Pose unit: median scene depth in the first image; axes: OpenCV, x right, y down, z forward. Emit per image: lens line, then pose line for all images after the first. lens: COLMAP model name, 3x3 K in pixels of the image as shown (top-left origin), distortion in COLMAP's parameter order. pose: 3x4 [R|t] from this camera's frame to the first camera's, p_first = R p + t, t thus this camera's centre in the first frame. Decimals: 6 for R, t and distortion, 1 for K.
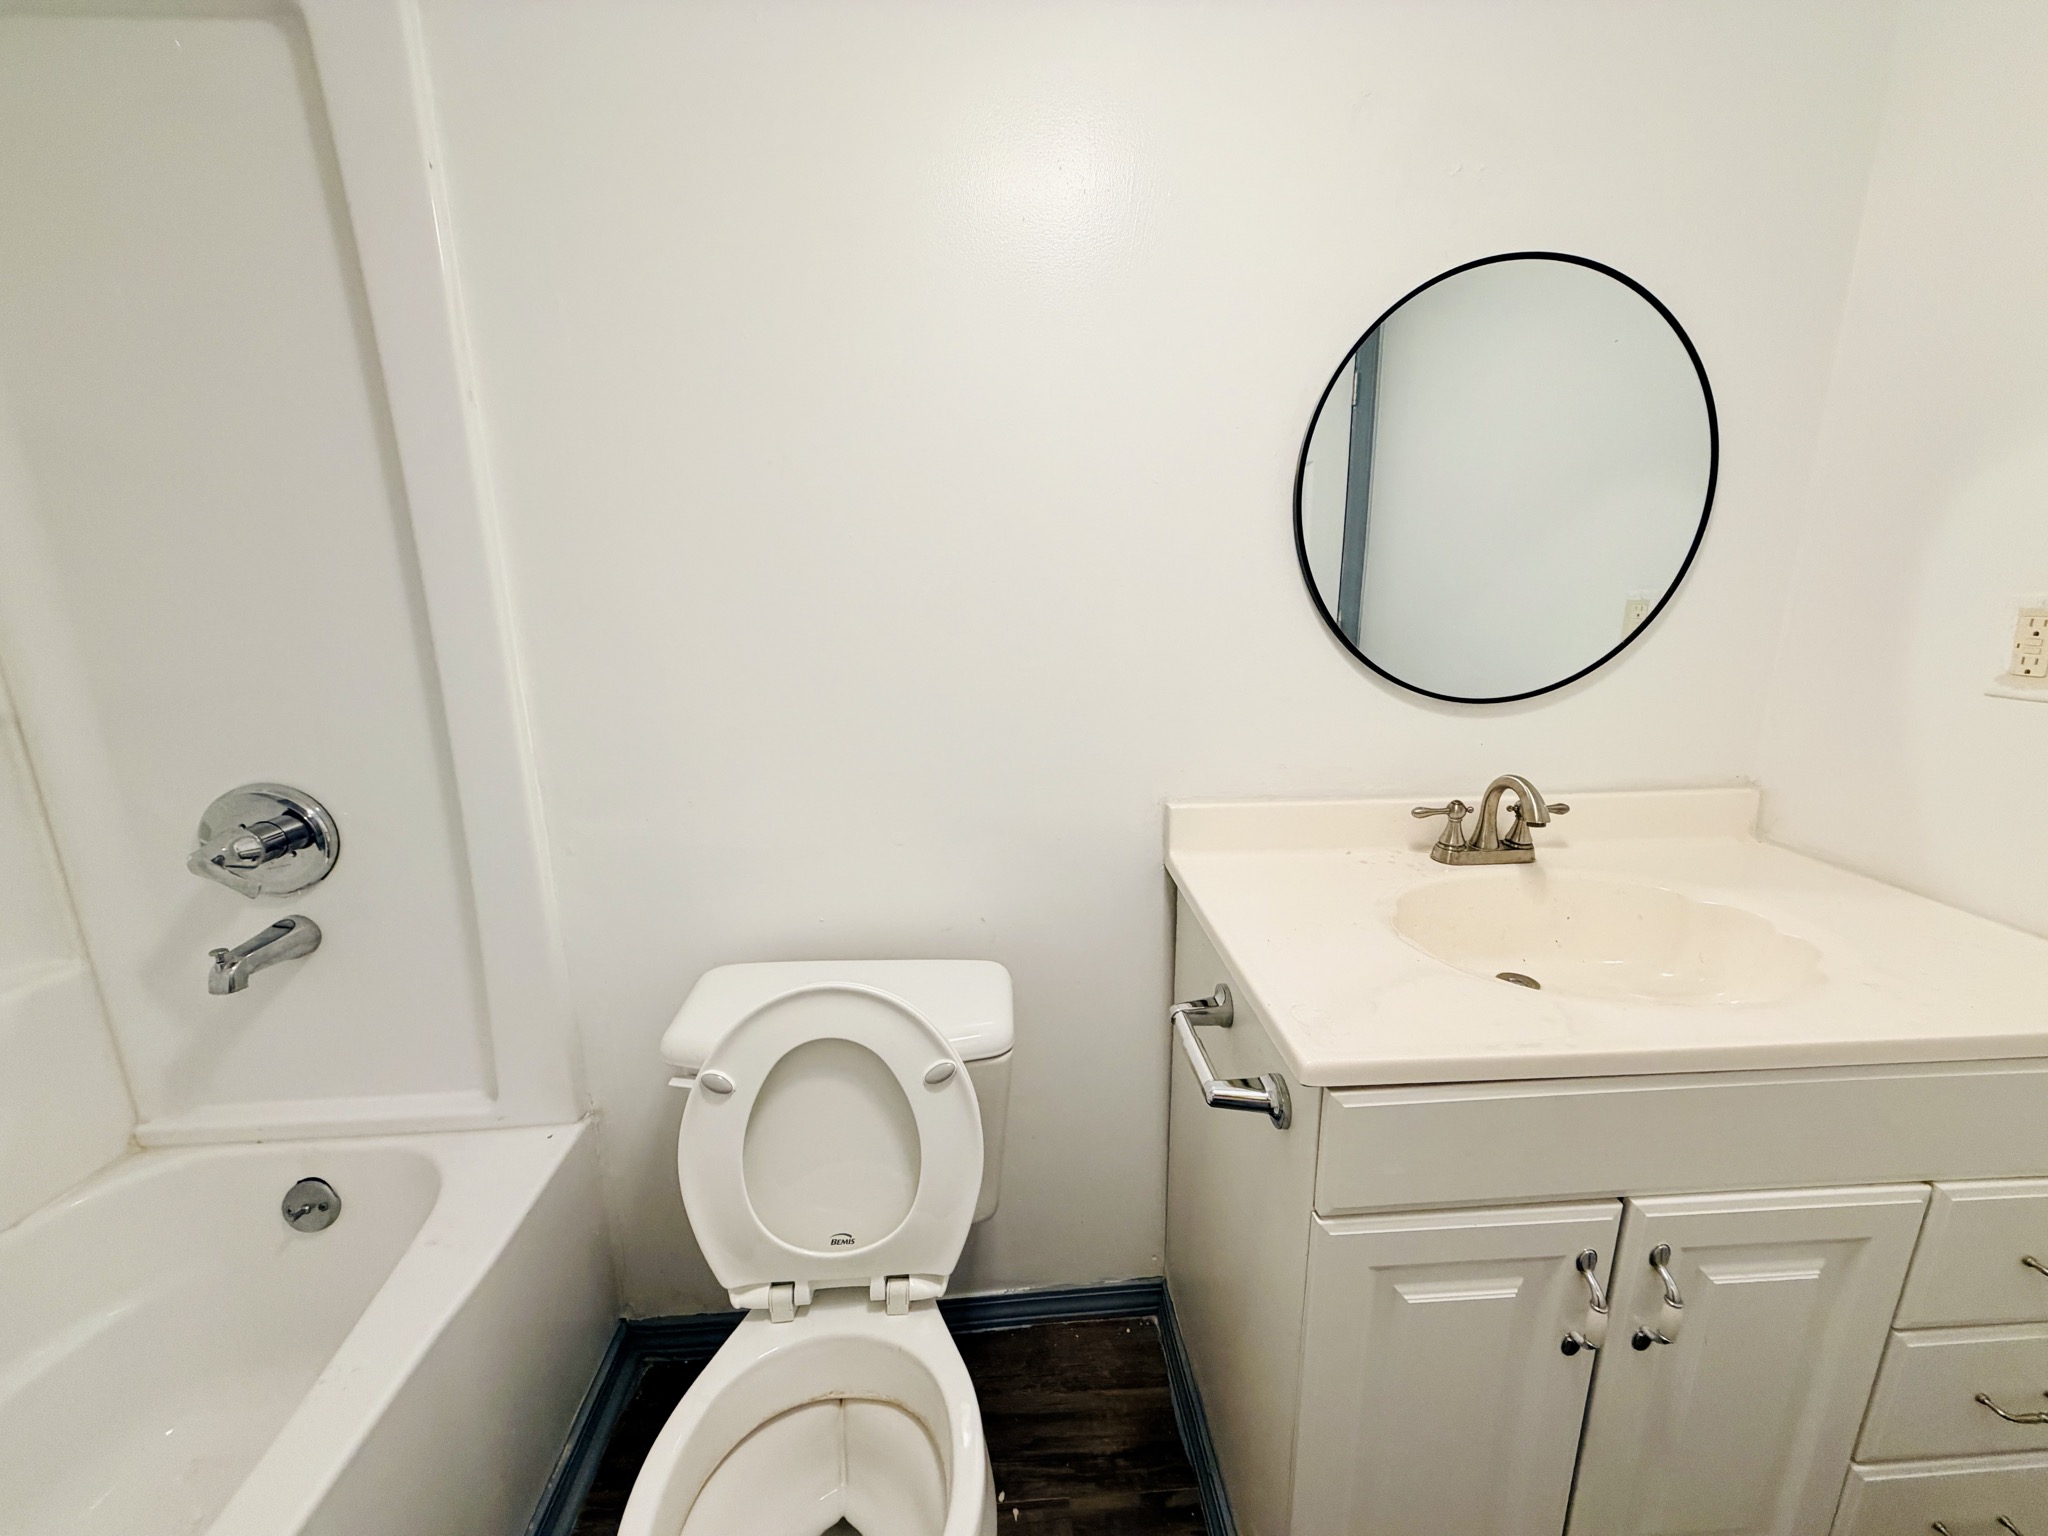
lens RADIAL K [[809.6, 0, 1016.7], [0, 809.6, 771.4], [0, 0, 1]] dist [-0.000320, -0.000279]
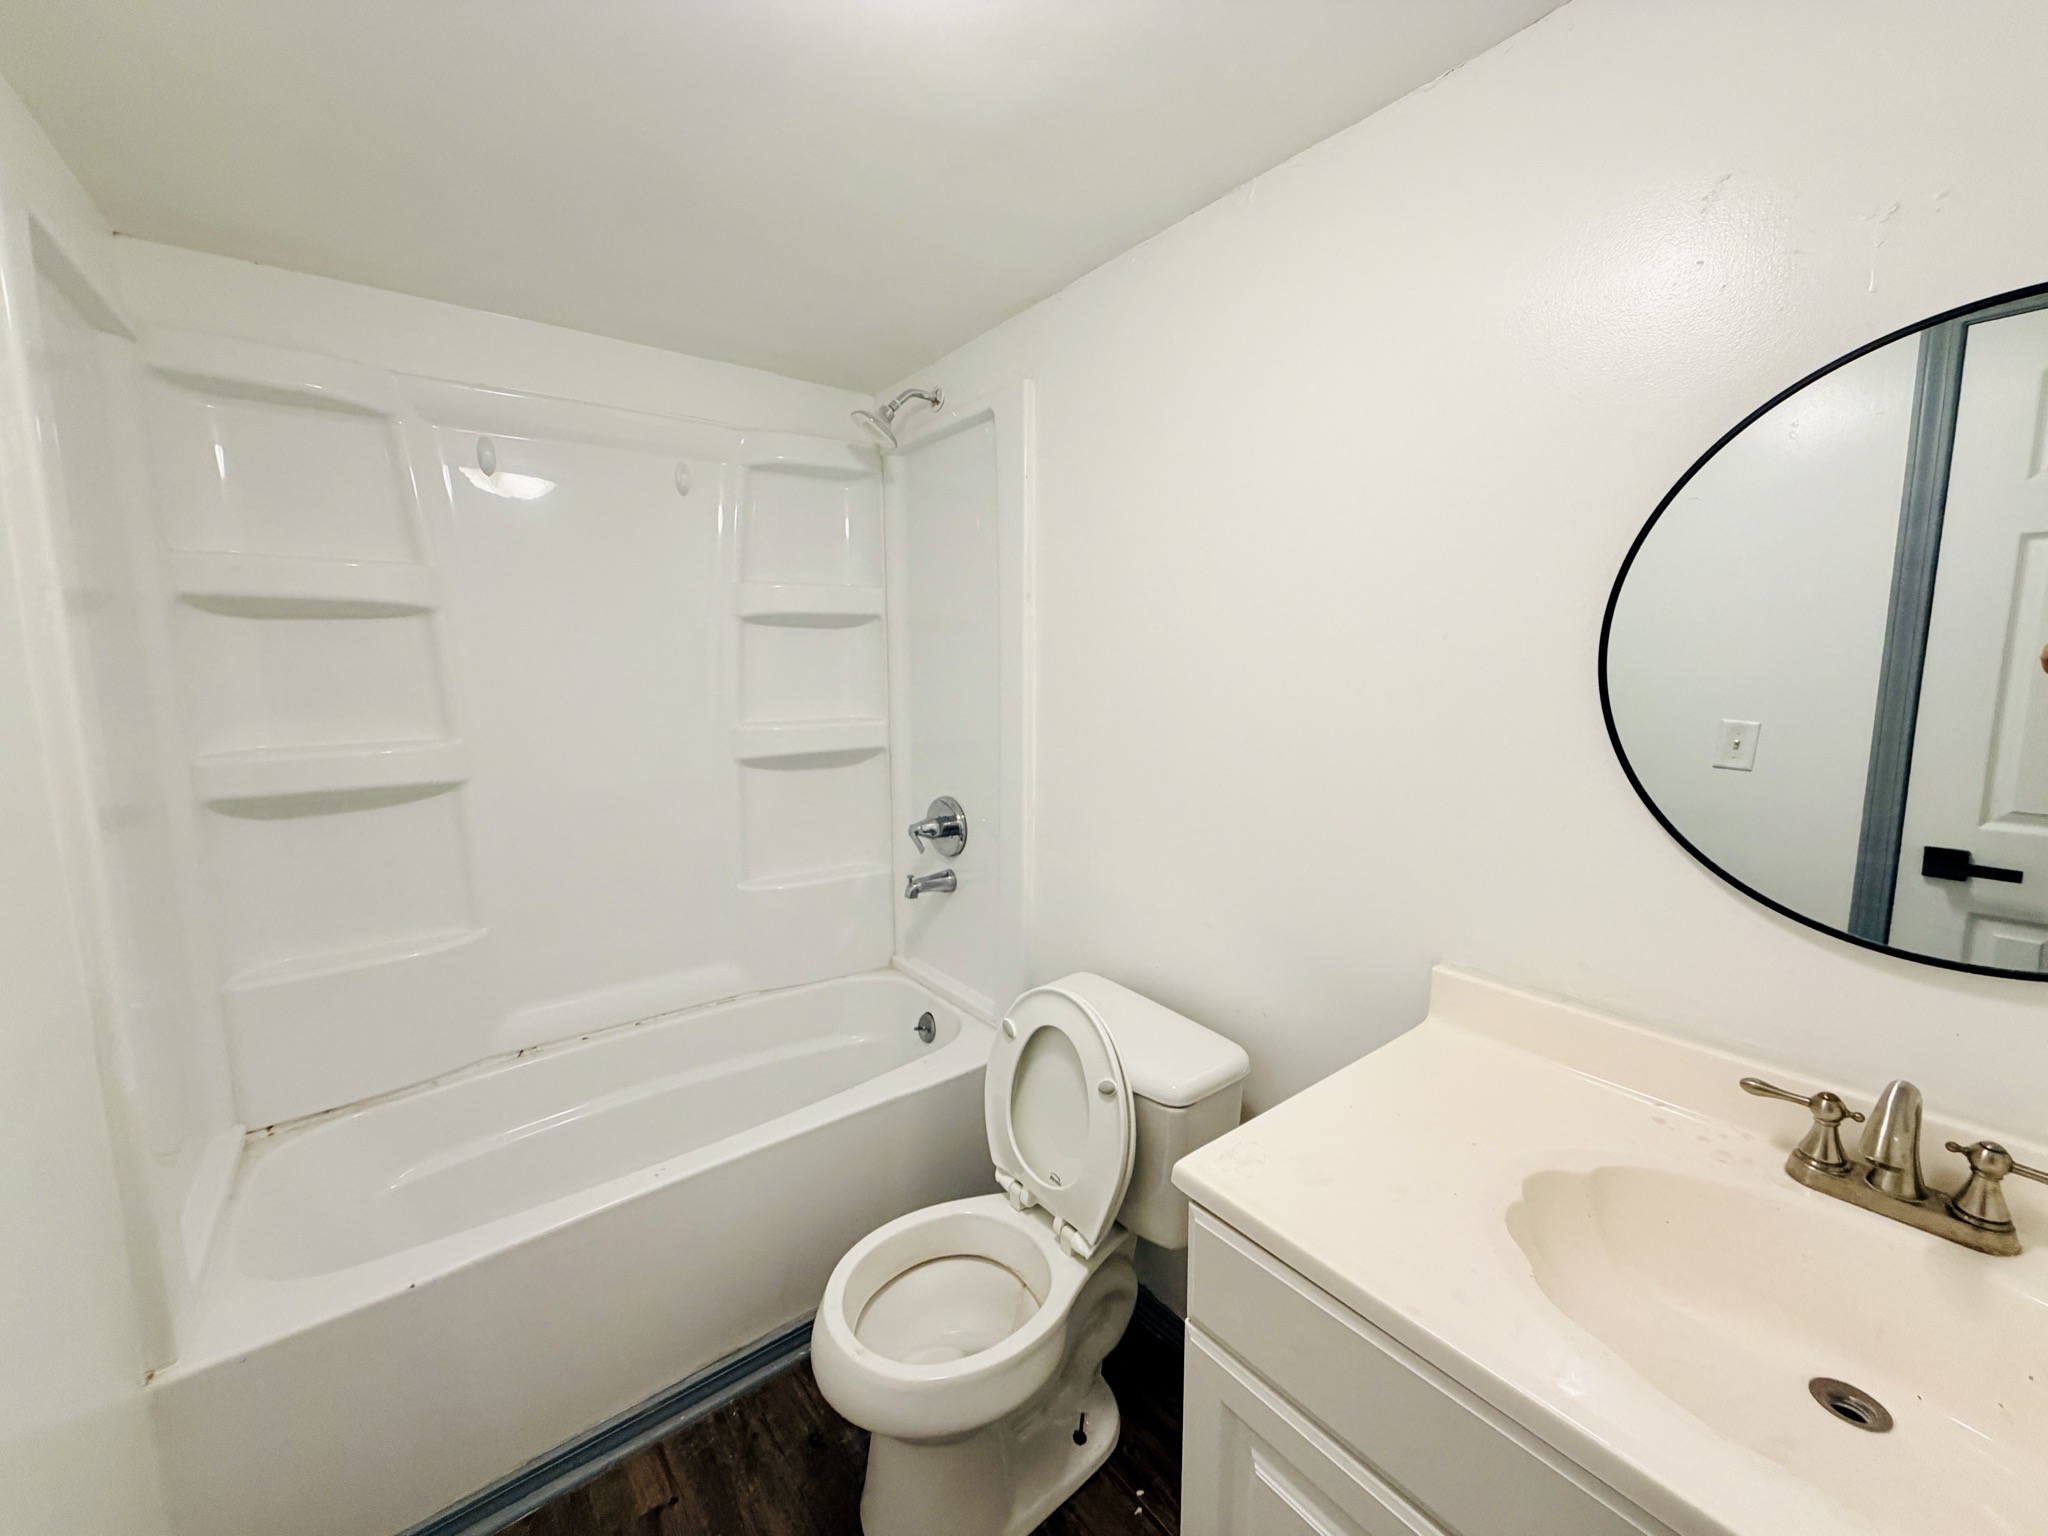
lens RADIAL K [[809.6, 0, 1016.7], [0, 809.6, 771.4], [0, 0, 1]] dist [-0.000320, -0.000279]
pose [[0.559234, 0.126530, -0.819297, 0.680943], [-0.192888, 0.981020, 0.019845, -0.109029], [0.806258, 0.146935, 0.573026, 0.033468]]
